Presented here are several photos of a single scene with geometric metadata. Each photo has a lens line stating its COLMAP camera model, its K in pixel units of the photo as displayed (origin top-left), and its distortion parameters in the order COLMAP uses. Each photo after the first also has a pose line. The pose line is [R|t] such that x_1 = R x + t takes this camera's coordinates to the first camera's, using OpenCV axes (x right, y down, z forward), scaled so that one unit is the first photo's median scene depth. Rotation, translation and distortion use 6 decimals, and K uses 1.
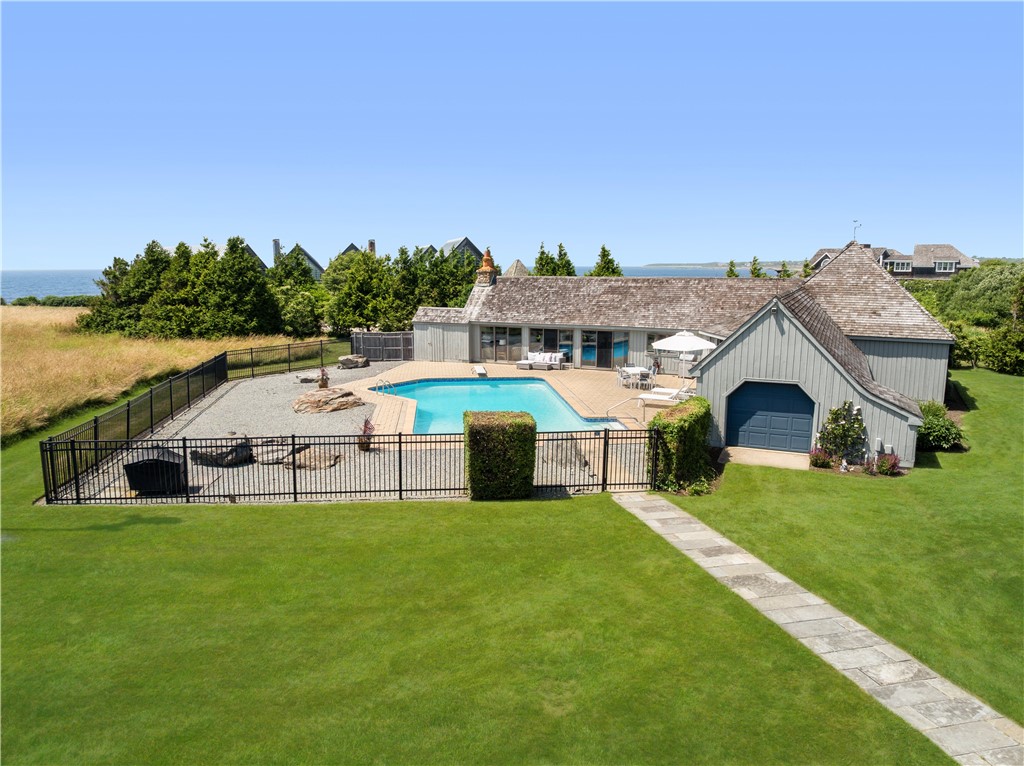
lens RADIAL K [[720.6, 0, 511.0], [0, 720.6, 381.7], [0, 0, 1]] dist [-0.033157, -0.001223]
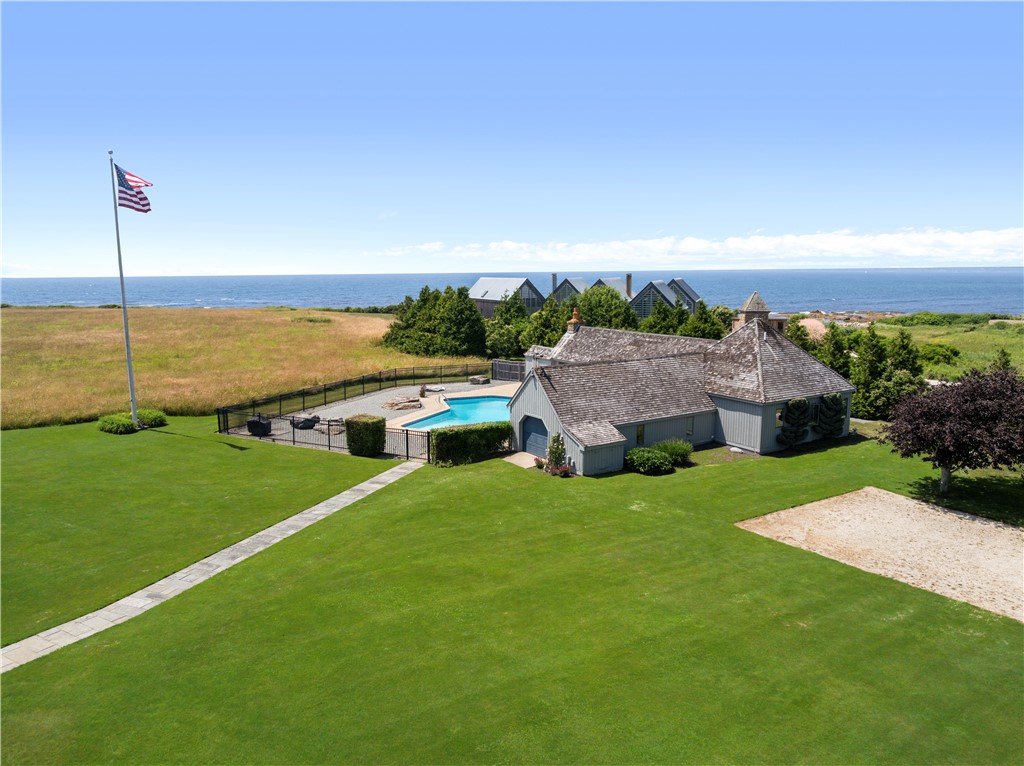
lens RADIAL K [[720.6, 0, 512.3], [0, 720.6, 383.5], [0, 0, 1]] dist [-0.033157, -0.001223]
pose [[0.854416, 0.079581, -0.513458, 0.600921], [-0.080402, 0.996548, 0.020663, -0.055736], [0.513330, 0.023628, 0.857866, -0.260872]]
